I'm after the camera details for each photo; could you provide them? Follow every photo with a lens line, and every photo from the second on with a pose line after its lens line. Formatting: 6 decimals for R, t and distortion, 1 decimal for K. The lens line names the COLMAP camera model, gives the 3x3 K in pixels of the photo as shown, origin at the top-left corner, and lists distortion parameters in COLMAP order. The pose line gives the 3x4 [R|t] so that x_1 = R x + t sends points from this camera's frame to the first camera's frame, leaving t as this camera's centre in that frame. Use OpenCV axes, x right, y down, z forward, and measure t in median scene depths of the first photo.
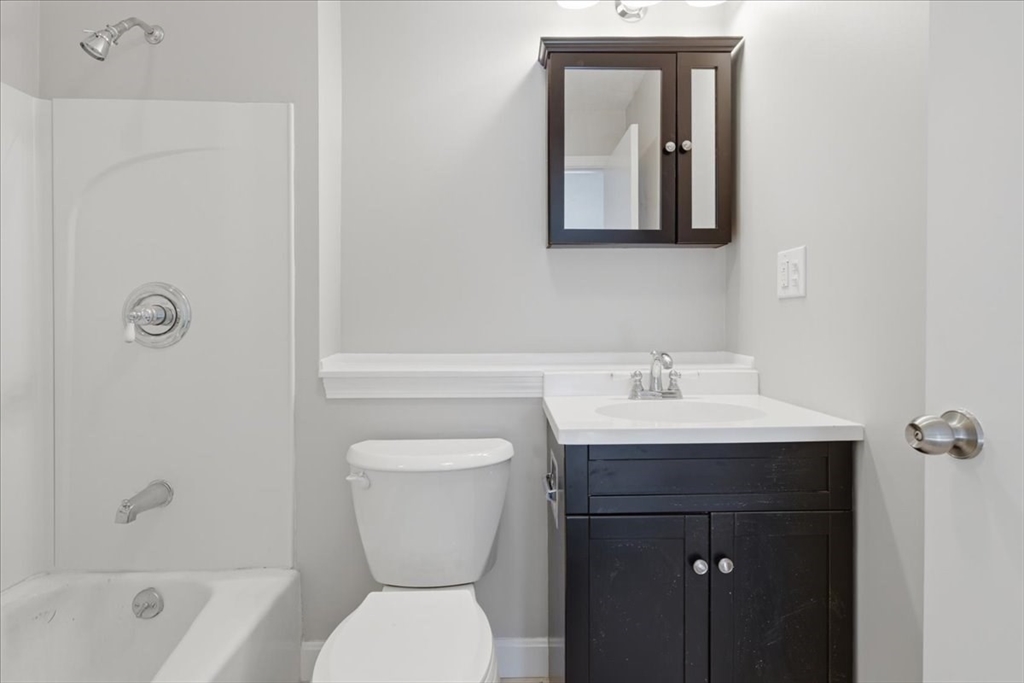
lens RADIAL K [[495.4, 0, 514.9], [0, 495.4, 332.8], [0, 0, 1]] dist [-0.006188, 0.004580]
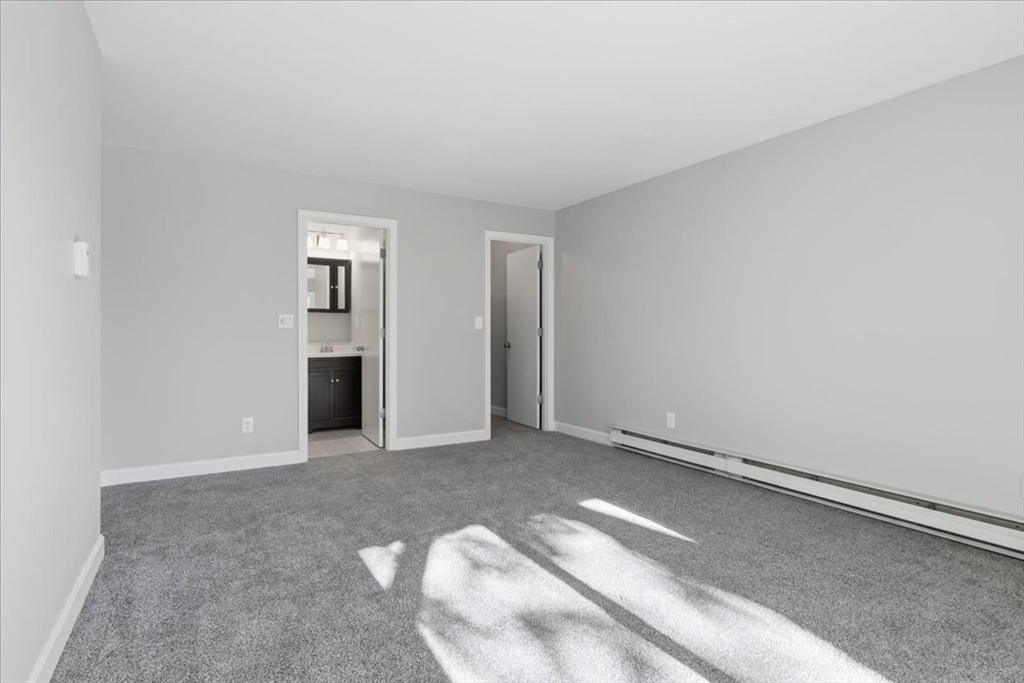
lens RADIAL K [[495.4, 0, 512.9], [0, 495.4, 339.6], [0, 0, 1]] dist [-0.006188, 0.004580]
pose [[0.844901, 0.000667, 0.534923, -0.571511], [-0.003792, 0.999982, 0.004744, -0.002139], [-0.534910, -0.006036, 0.844888, -3.106782]]
